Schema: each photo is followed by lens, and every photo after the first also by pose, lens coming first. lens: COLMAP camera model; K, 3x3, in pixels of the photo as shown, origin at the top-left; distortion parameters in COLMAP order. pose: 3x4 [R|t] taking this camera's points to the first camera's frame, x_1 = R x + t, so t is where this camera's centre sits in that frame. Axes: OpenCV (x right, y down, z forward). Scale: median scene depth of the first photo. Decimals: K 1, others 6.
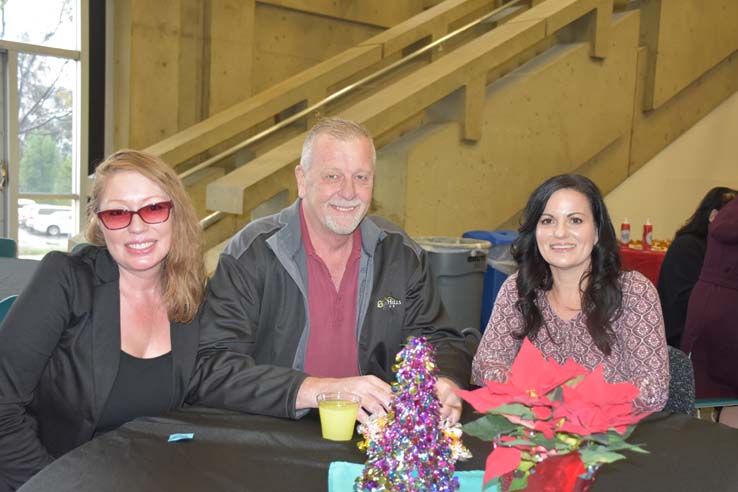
lens RADIAL K [[826.3, 0, 373.8], [0, 826.3, 246.7], [0, 0, 1]] dist [0.090838, 0.000000]
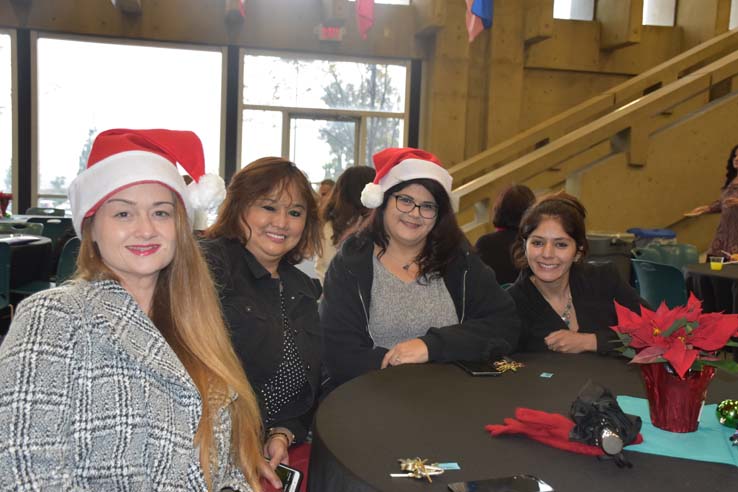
lens RADIAL K [[834.1, 0, 370.3], [0, 834.1, 246.0], [0, 0, 1]] dist [-0.008234, 0.000000]
pose [[0.896205, 0.018243, -0.443264, 0.266430], [-0.033728, 0.999064, -0.027074, 0.049729], [0.442356, 0.039214, 0.895982, -0.364388]]
